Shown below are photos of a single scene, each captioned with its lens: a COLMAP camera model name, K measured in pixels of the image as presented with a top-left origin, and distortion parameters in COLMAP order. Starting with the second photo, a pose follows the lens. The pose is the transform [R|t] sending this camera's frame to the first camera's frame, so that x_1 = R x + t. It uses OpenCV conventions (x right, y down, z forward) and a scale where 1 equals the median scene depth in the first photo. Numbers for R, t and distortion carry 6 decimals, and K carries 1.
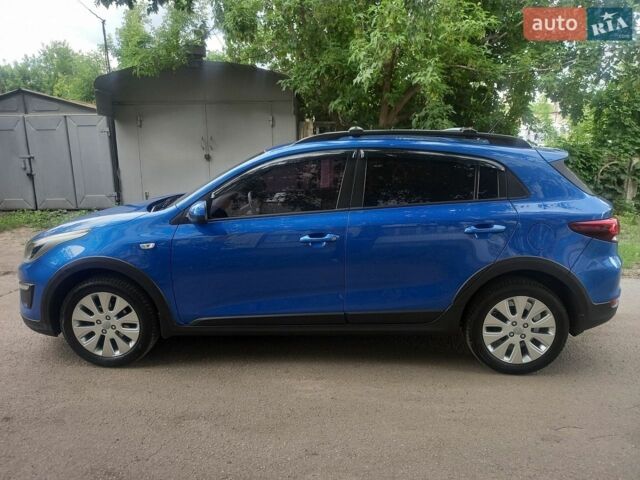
lens RADIAL K [[484.6, 0, 323.9], [0, 484.6, 242.5], [0, 0, 1]] dist [0.009248, -0.001507]
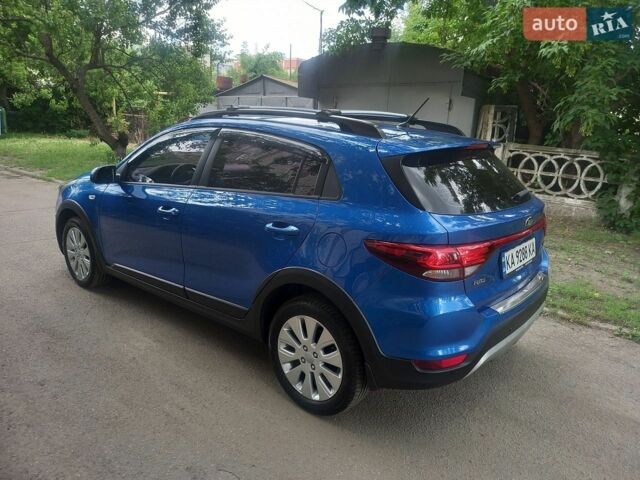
lens RADIAL K [[484.6, 0, 323.9], [0, 484.6, 242.5], [0, 0, 1]] dist [0.009248, -0.001507]
pose [[0.788966, 0.179997, -0.587481, 0.313282], [-0.163036, 0.983183, 0.082284, -0.029081], [0.592412, 0.030861, 0.805044, 0.127514]]
